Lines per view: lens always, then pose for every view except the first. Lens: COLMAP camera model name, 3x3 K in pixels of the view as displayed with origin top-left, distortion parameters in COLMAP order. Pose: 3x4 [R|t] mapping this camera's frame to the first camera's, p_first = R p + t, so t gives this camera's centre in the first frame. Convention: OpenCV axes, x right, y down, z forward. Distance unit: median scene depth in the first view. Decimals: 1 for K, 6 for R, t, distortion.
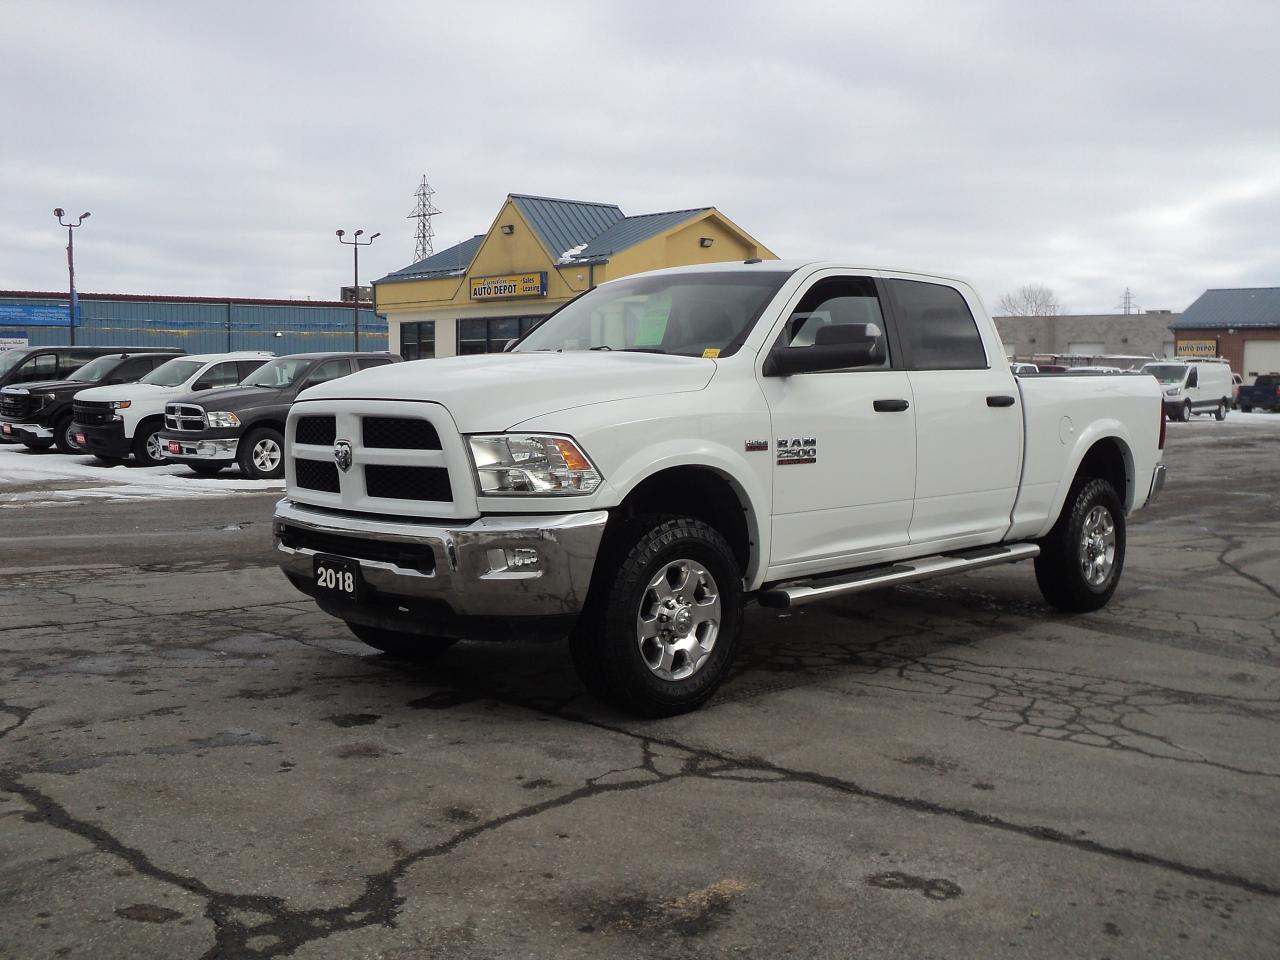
lens RADIAL K [[1335.2, 0, 612.6], [0, 1335.2, 476.4], [0, 0, 1]] dist [-0.200730, 0.206280]
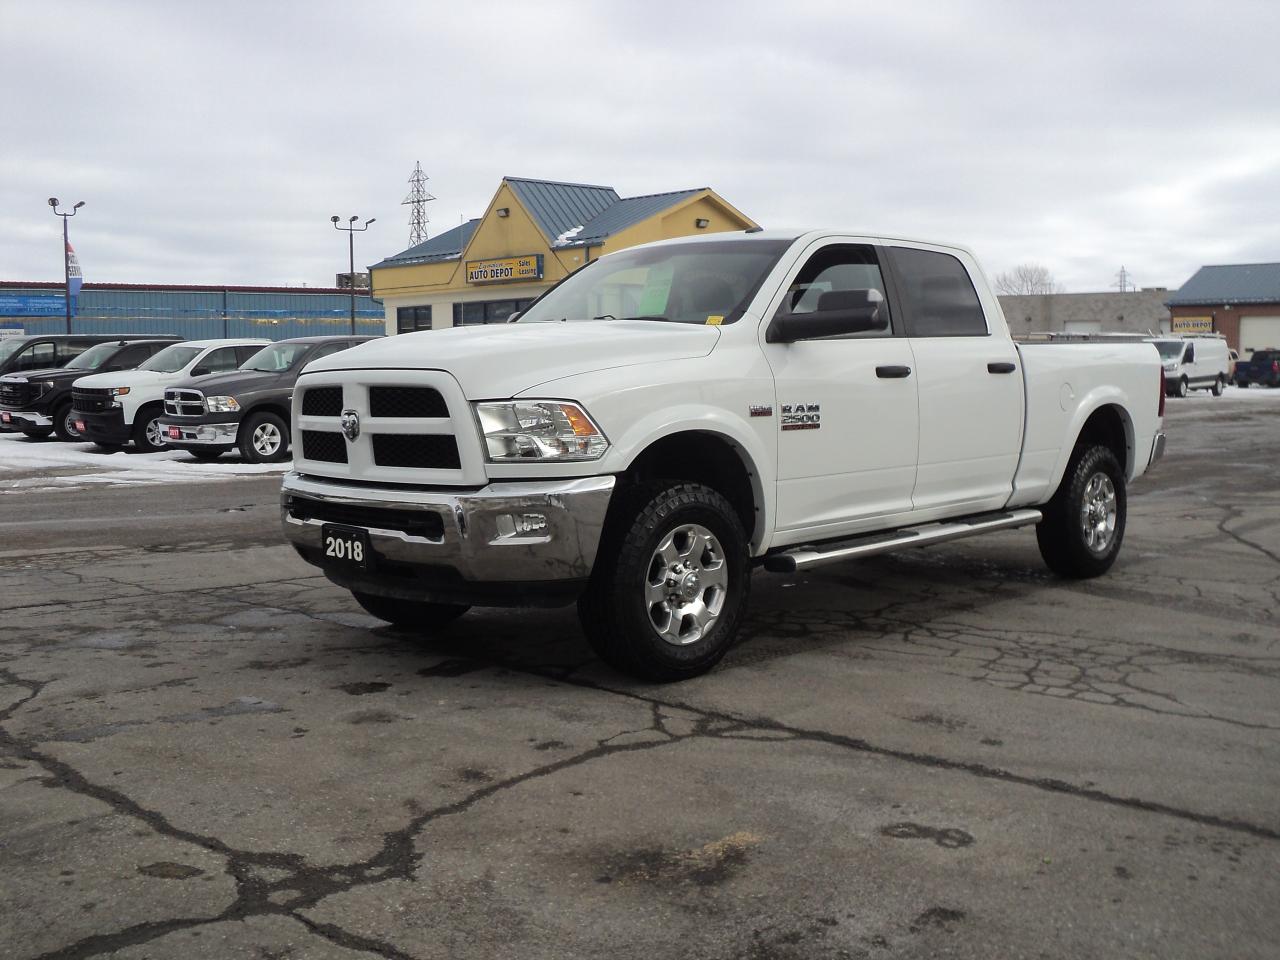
lens RADIAL K [[1335.2, 0, 612.6], [0, 1335.2, 476.4], [0, 0, 1]] dist [-0.200730, 0.206280]
pose [[0.999918, -0.012687, 0.001944, -0.006679], [0.012664, 0.999855, 0.011417, 0.013461], [-0.002089, -0.011392, 0.999933, -0.006451]]
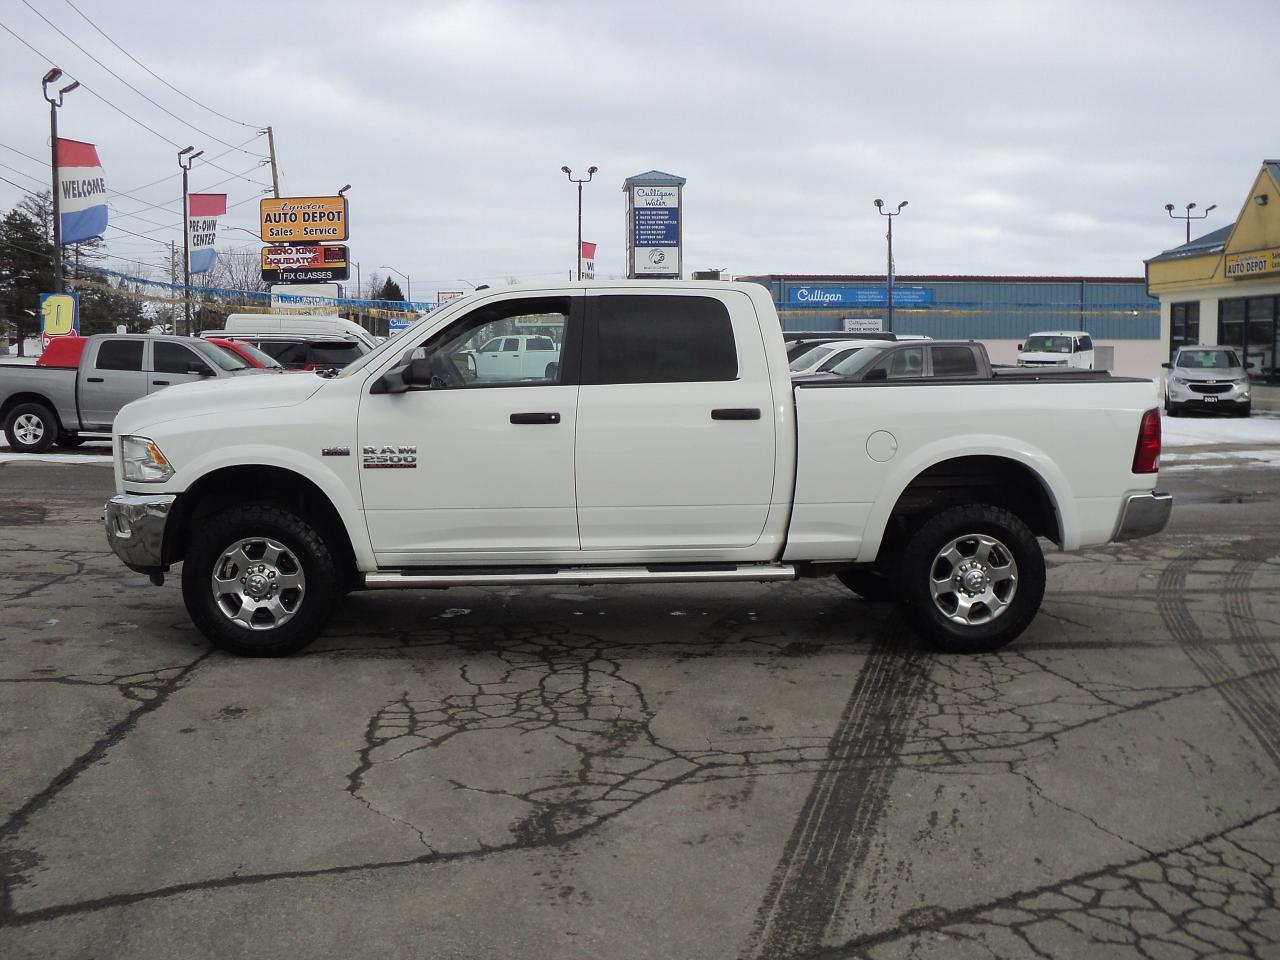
lens RADIAL K [[1335.2, 0, 612.6], [0, 1335.2, 476.4], [0, 0, 1]] dist [-0.200730, 0.206280]
pose [[0.748424, 0.053067, -0.661094, 1.117897], [-0.040037, 0.998591, 0.034832, -0.053732], [0.662011, 0.000399, 0.749494, 0.259696]]
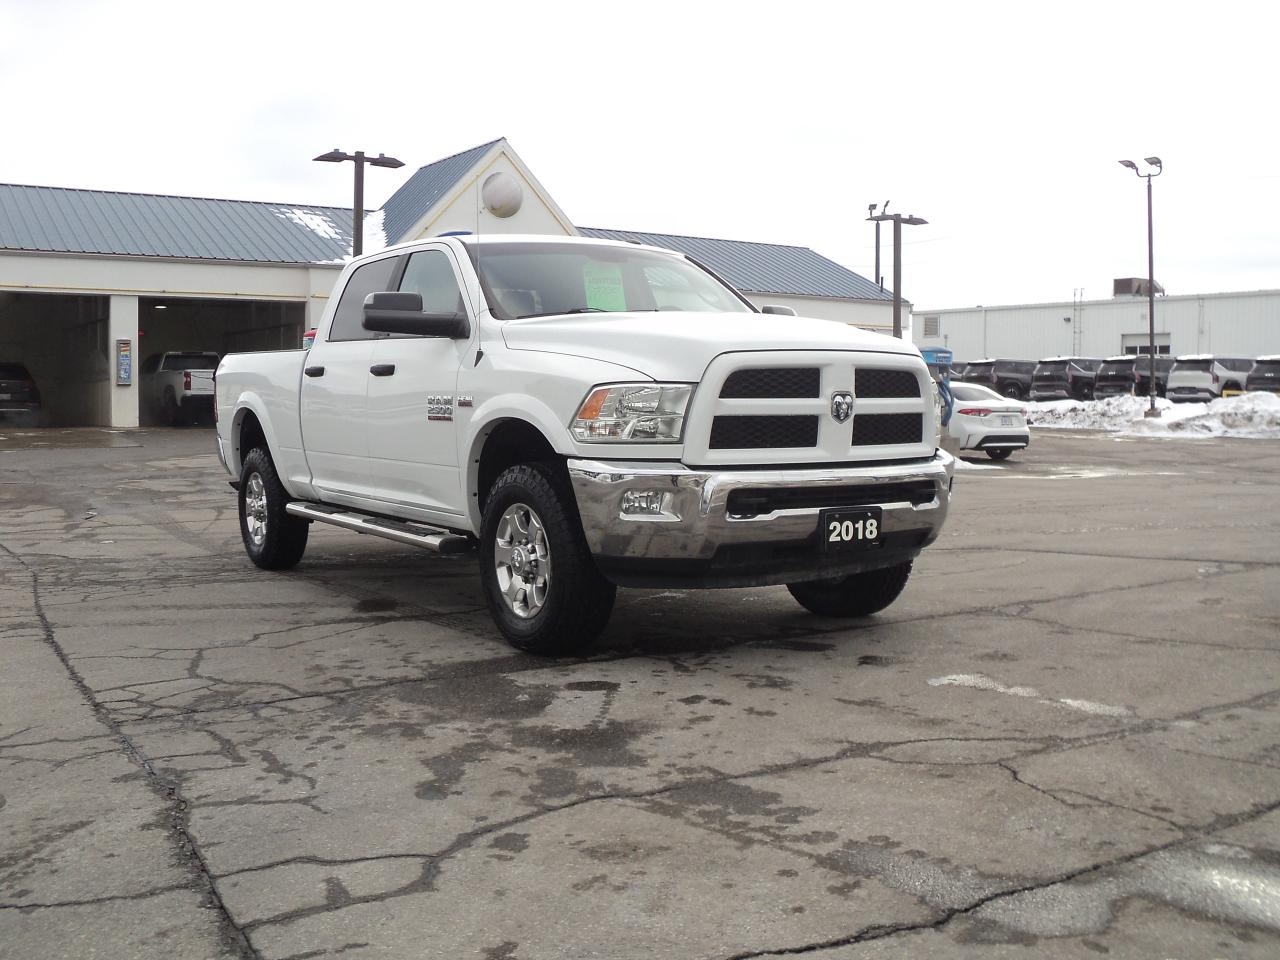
lens RADIAL K [[1335.2, 0, 612.6], [0, 1335.2, 476.4], [0, 0, 1]] dist [-0.200730, 0.206280]
pose [[0.199162, -0.060454, 0.978100, -1.181302], [0.068367, 0.996521, 0.047672, -0.022216], [-0.977579, 0.057375, 0.202602, 0.936913]]
